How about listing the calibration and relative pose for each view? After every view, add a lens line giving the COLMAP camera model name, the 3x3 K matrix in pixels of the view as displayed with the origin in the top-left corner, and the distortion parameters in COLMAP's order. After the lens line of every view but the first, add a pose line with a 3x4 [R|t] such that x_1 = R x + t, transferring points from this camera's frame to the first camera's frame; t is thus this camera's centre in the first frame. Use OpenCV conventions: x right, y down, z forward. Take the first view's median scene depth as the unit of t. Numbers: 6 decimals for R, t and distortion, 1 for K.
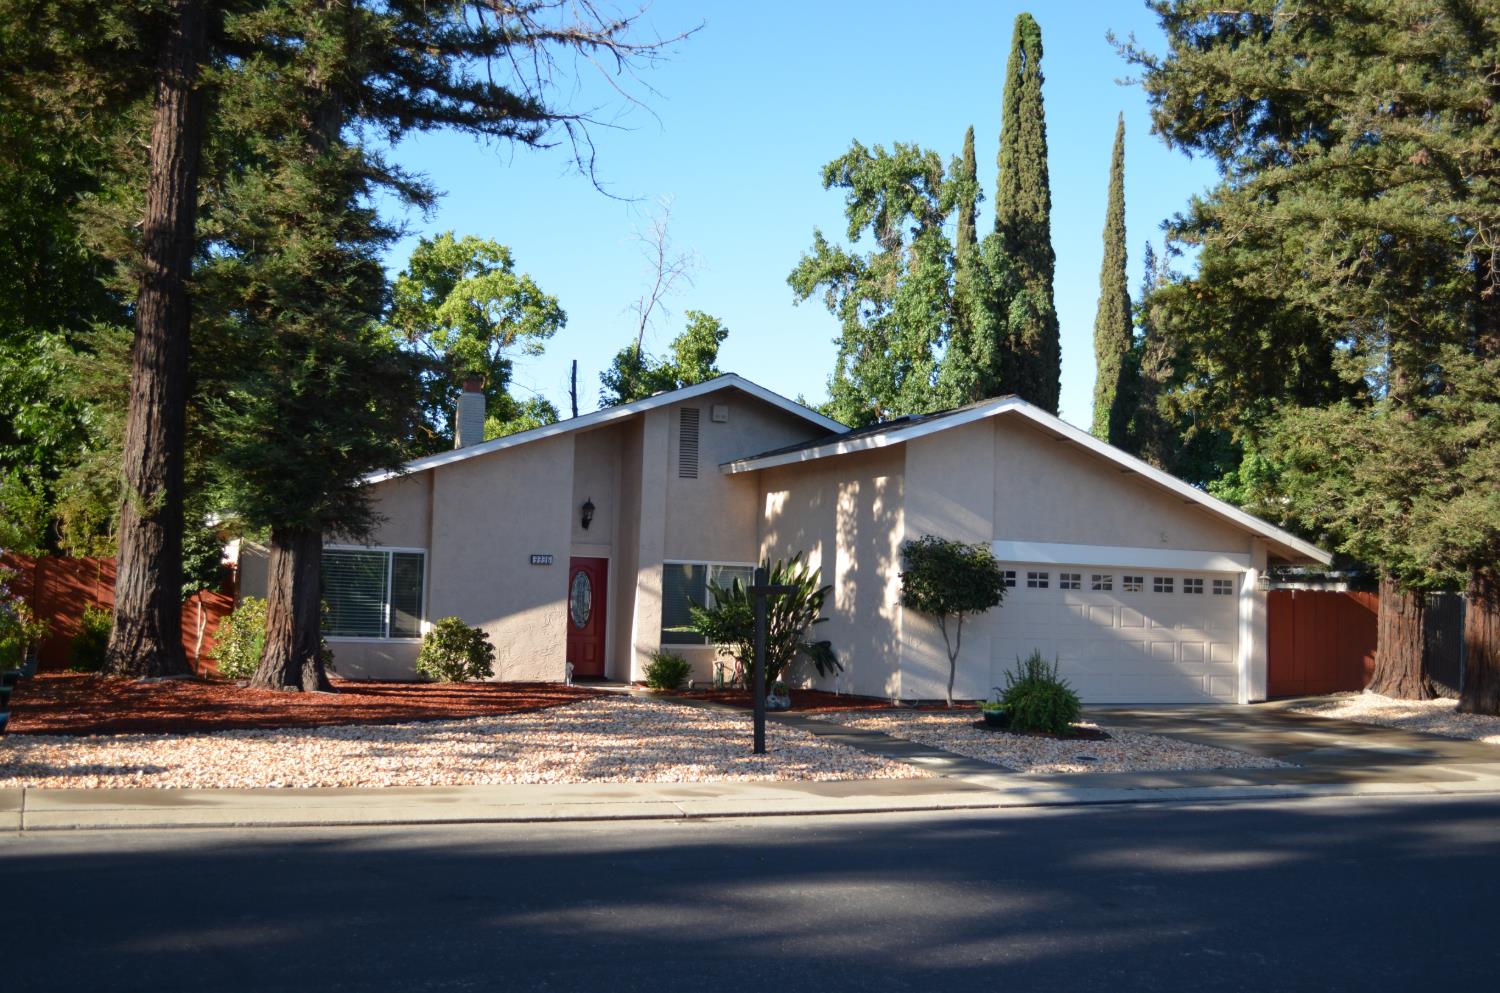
lens RADIAL K [[1647.5, 0, 749.8], [0, 1647.5, 524.8], [0, 0, 1]] dist [0.000936, -0.285747]
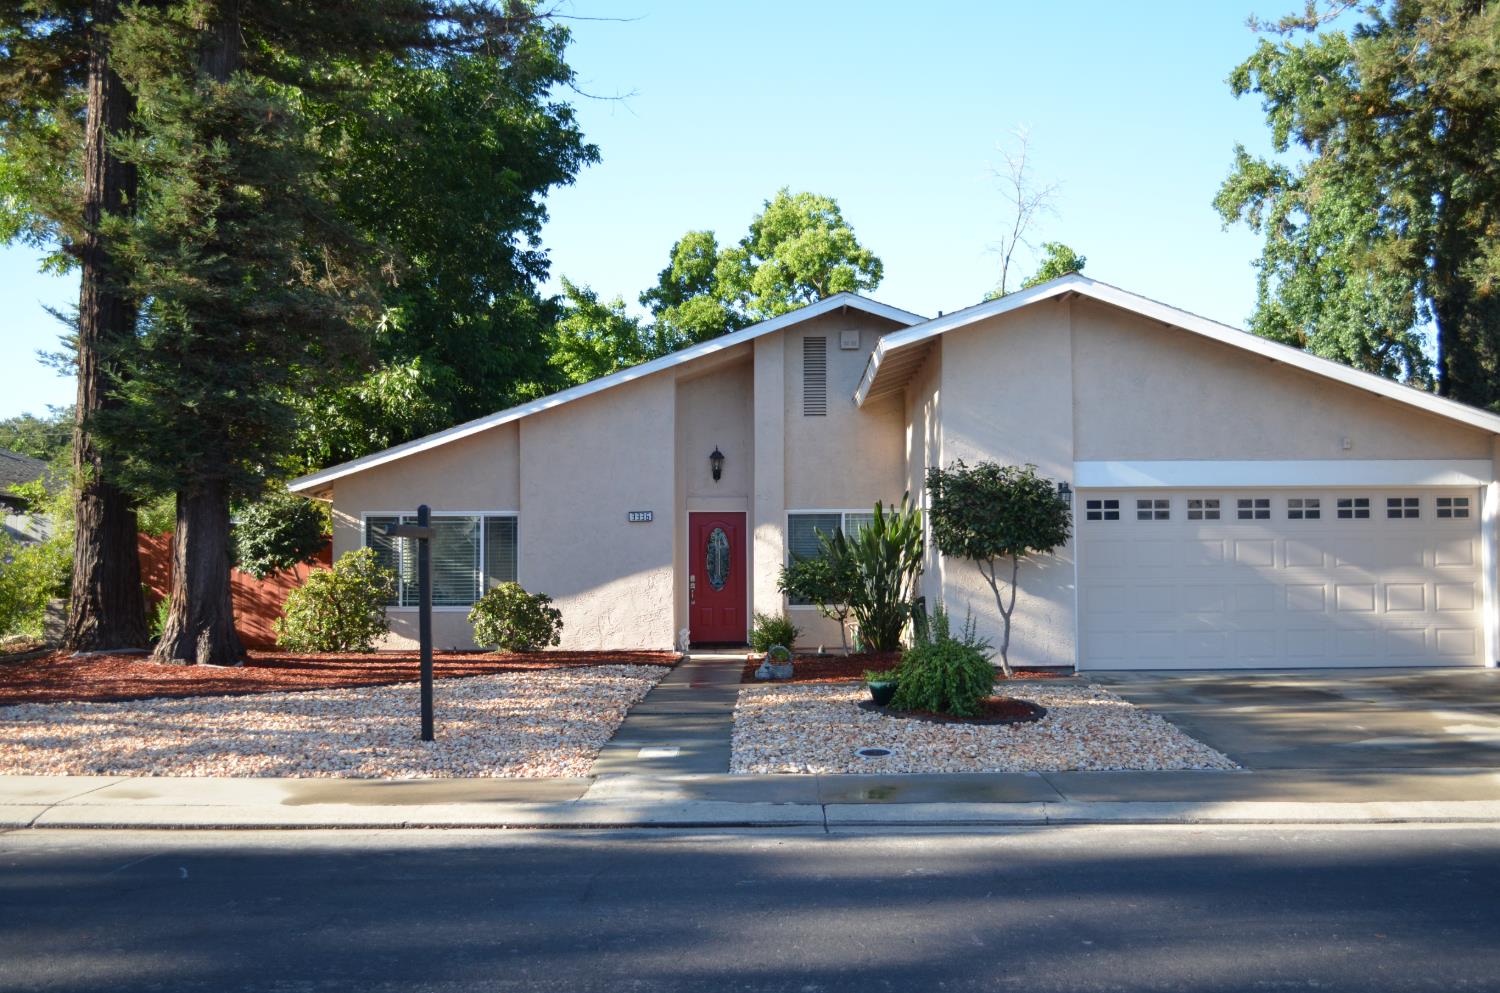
lens RADIAL K [[1538.3, 0, 750.0], [0, 1538.3, 496.5], [0, 0, 1]] dist [-0.056243, 0.014013]
pose [[0.905237, -0.055777, -0.421230, 0.288881], [0.054470, 0.998401, -0.015145, 0.026179], [0.421401, -0.009235, 0.906828, 0.251338]]
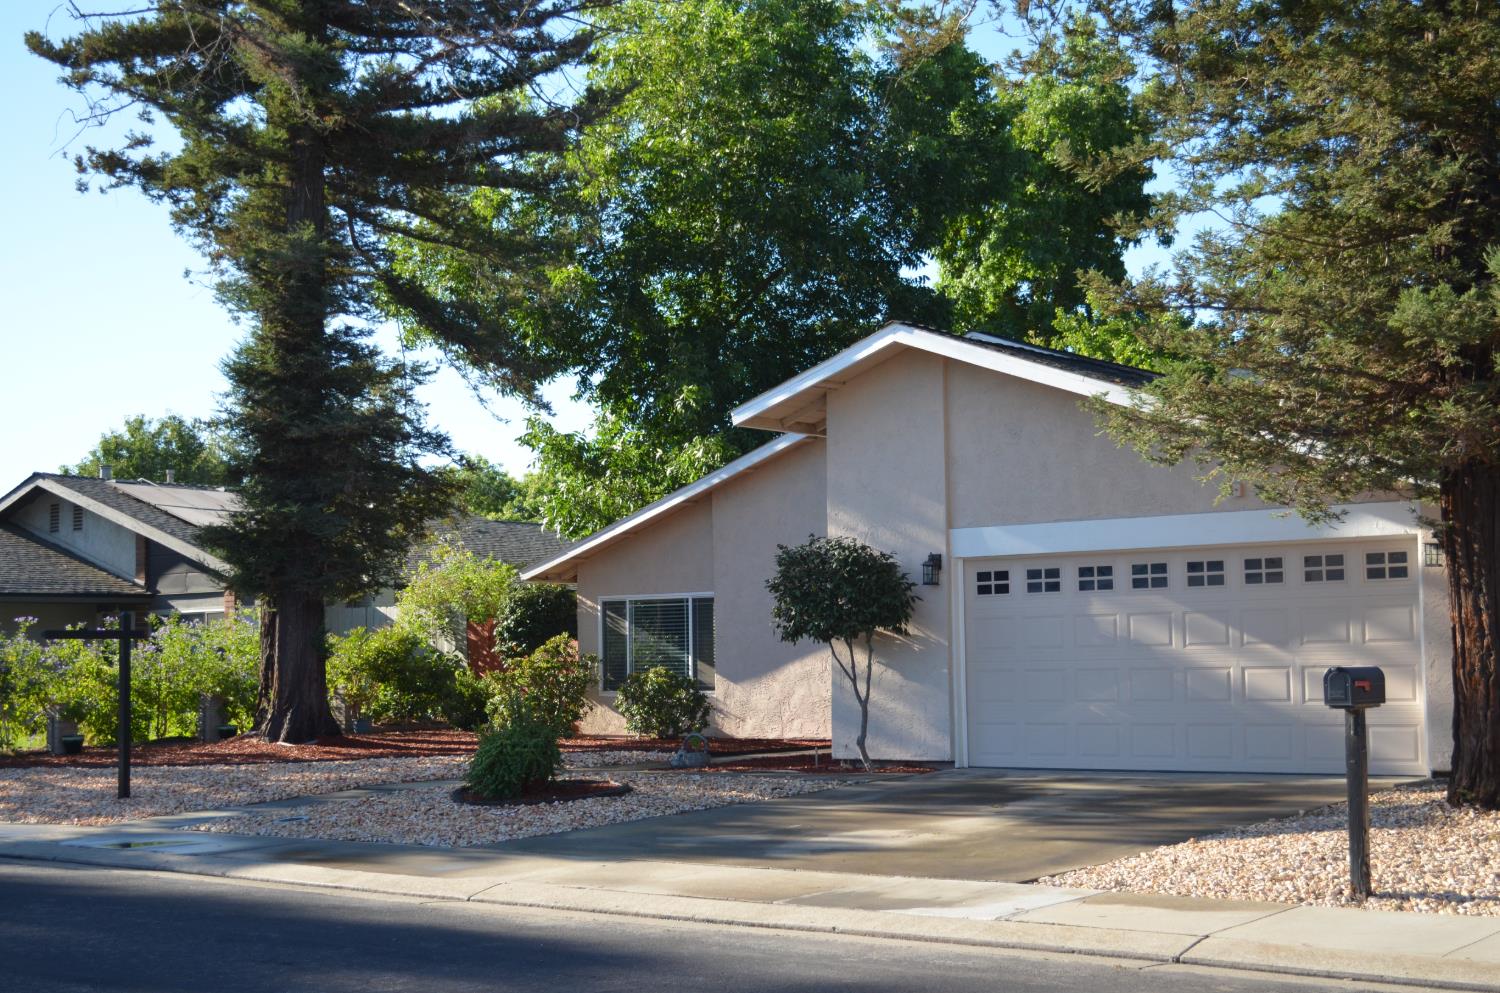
lens RADIAL K [[2084.6, 0, 750.0], [0, 2084.6, 496.5], [0, 0, 1]] dist [-0.035133, -0.006154]
pose [[0.447191, -0.105995, -0.888136, 0.816723], [0.076980, 0.993830, -0.079848, 0.054284], [0.891120, -0.032661, 0.452591, 0.487556]]
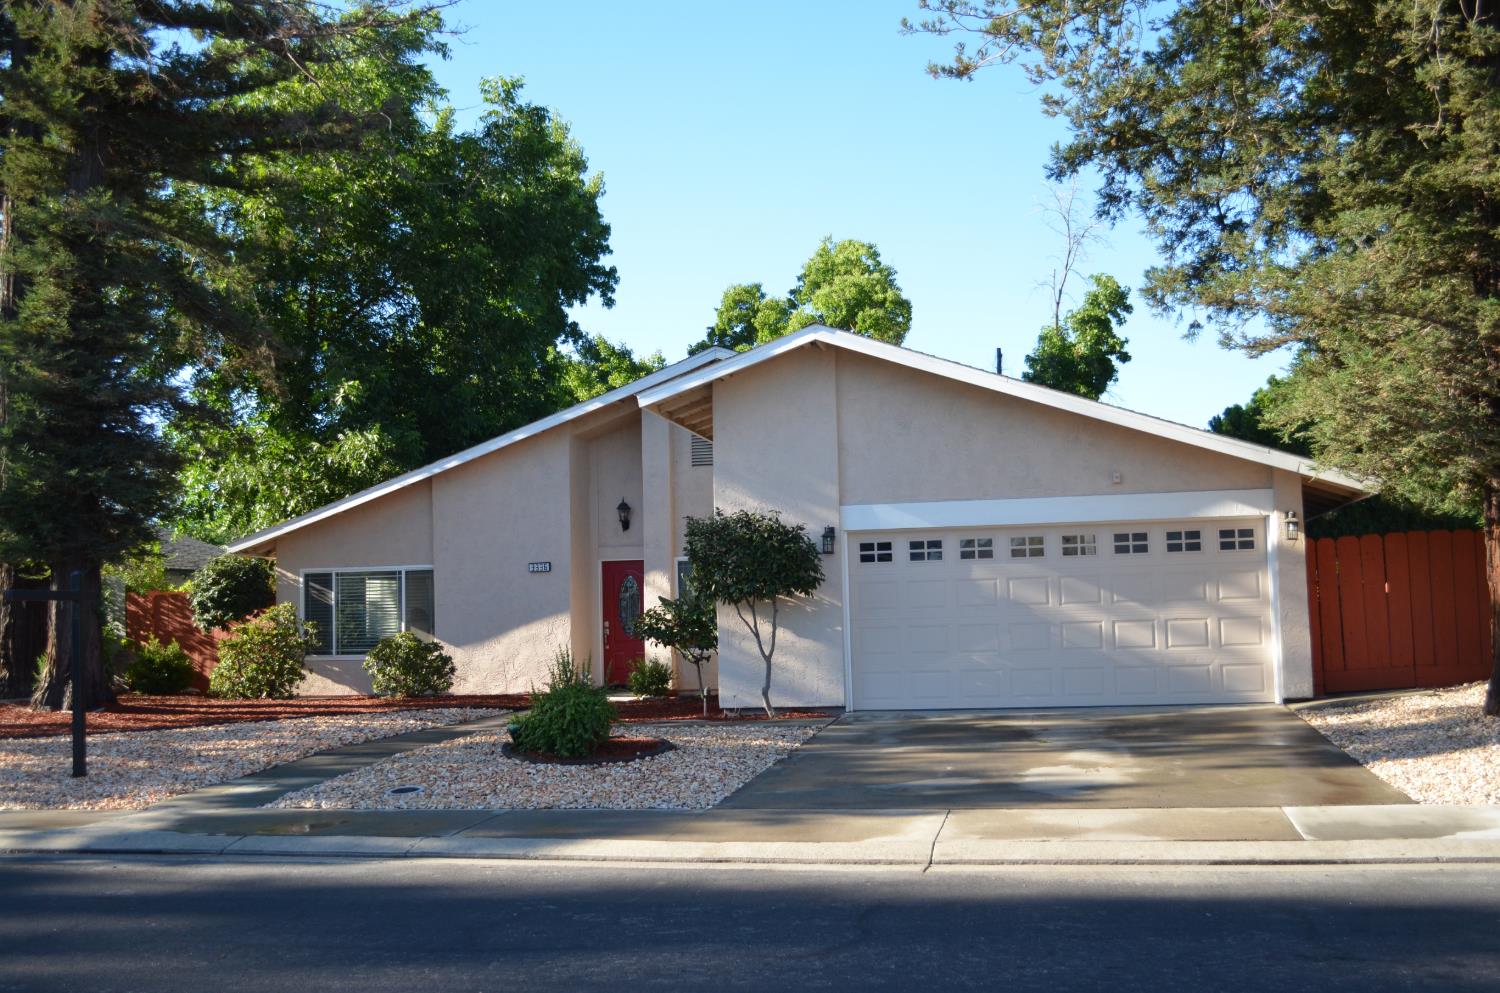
lens RADIAL K [[1529.4, 0, 750.0], [0, 1529.4, 496.5], [0, 0, 1]] dist [-0.058077, 0.000885]
pose [[0.809569, -0.096494, -0.579039, 0.498228], [0.080831, 0.995325, -0.052854, 0.037186], [0.581433, -0.004016, 0.813585, 0.340742]]
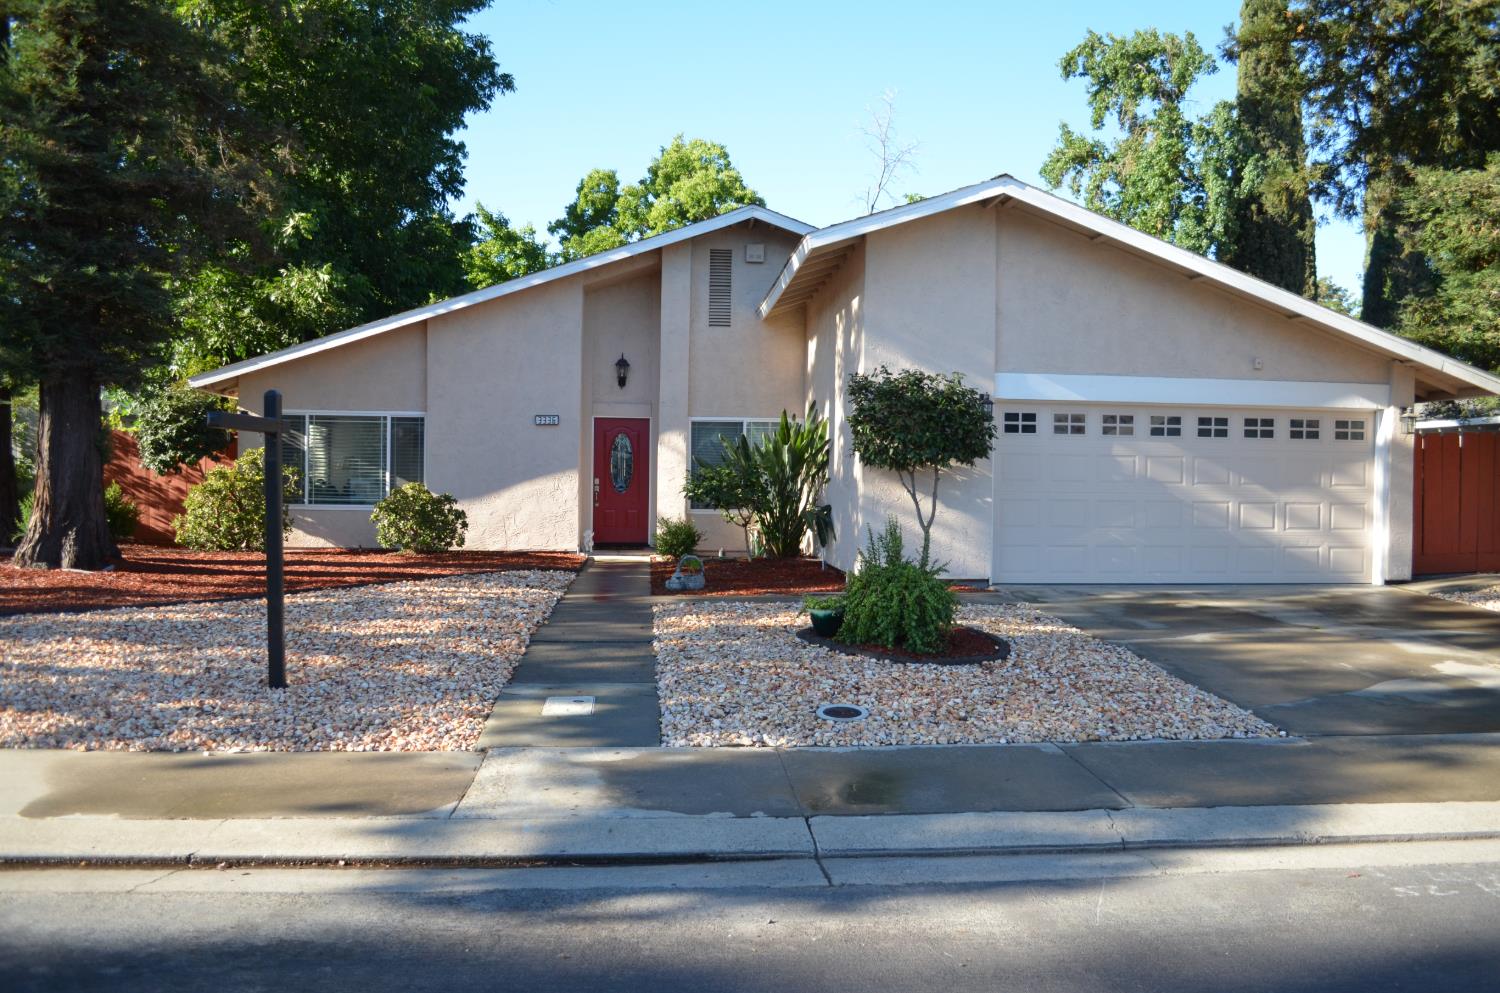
lens RADIAL K [[1187.7, 0, 756.5], [0, 1187.7, 508.4], [0, 0, 1]] dist [-0.073529, 0.001559]
pose [[0.945361, -0.006979, -0.325952, 0.203574], [0.030712, 0.997232, 0.067720, 0.029100], [0.324577, -0.074030, 0.942958, 0.403177]]
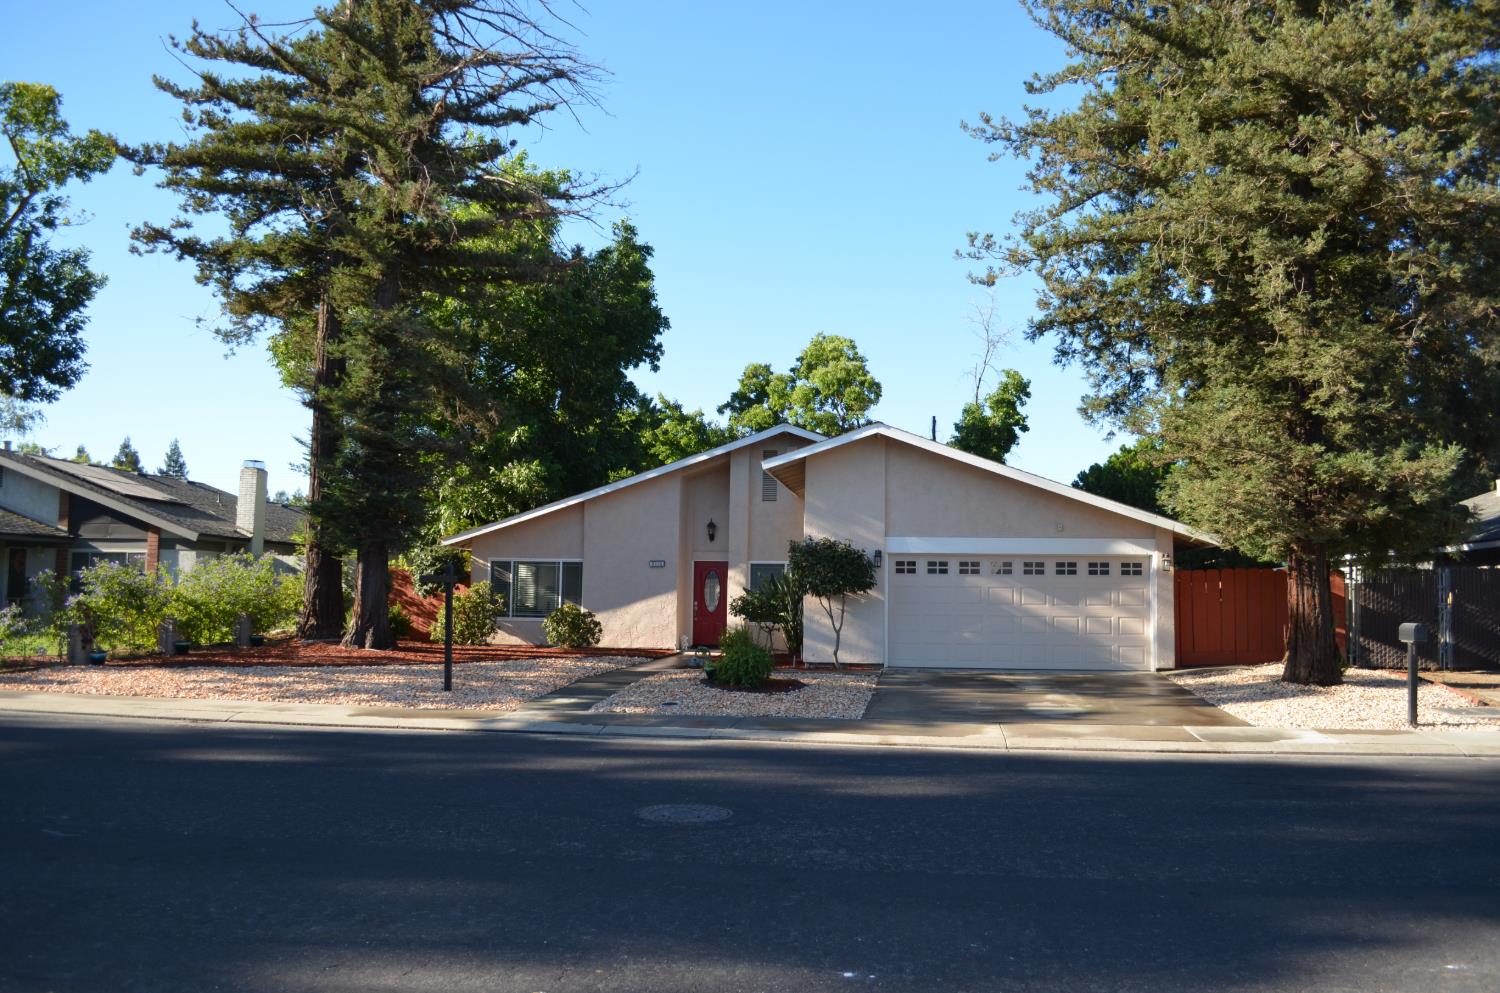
lens RADIAL K [[1199.2, 0, 750.0], [0, 1199.2, 496.5], [0, 0, 1]] dist [-0.079526, 0.000025]
pose [[0.843857, -0.061304, -0.533054, 0.507122], [0.039656, 0.997860, -0.051981, 0.020058], [0.535100, 0.022726, 0.844483, 0.153429]]
